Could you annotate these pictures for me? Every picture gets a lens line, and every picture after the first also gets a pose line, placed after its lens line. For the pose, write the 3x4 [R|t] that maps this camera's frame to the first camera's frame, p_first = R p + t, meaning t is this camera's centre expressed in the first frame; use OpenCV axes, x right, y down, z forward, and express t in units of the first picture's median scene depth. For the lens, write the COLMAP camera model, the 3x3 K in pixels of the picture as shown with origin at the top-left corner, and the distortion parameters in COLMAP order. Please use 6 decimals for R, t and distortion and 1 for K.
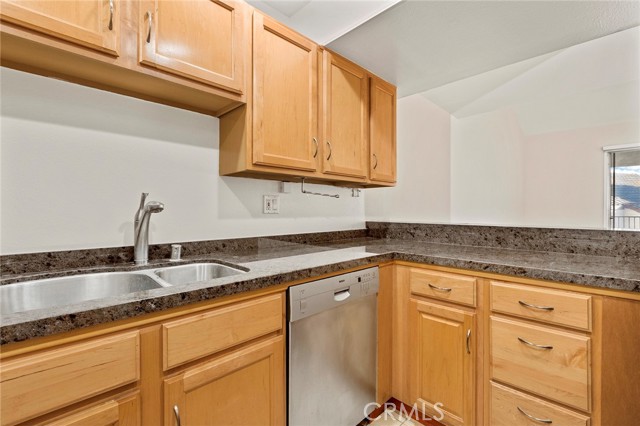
lens RADIAL K [[286.0, 0, 320.7], [0, 286.0, 211.5], [0, 0, 1]] dist [0.002081, -0.000253]
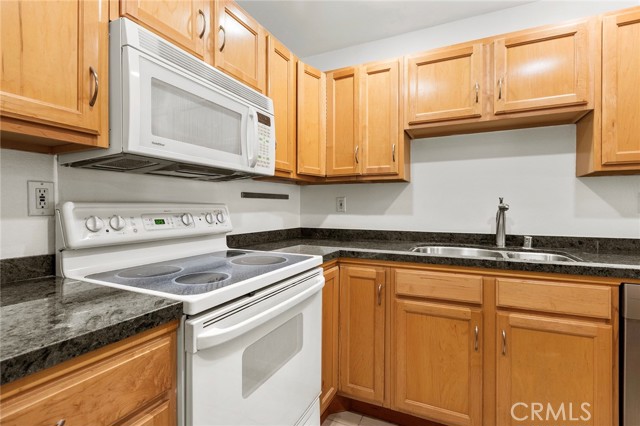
lens RADIAL K [[308.5, 0, 319.7], [0, 308.5, 212.4], [0, 0, 1]] dist [-0.002137, -0.000815]
pose [[0.343467, 0.006186, -0.939144, 0.495549], [-0.003779, 0.999979, 0.005205, 0.004672], [0.939157, 0.001761, 0.343483, -0.371705]]
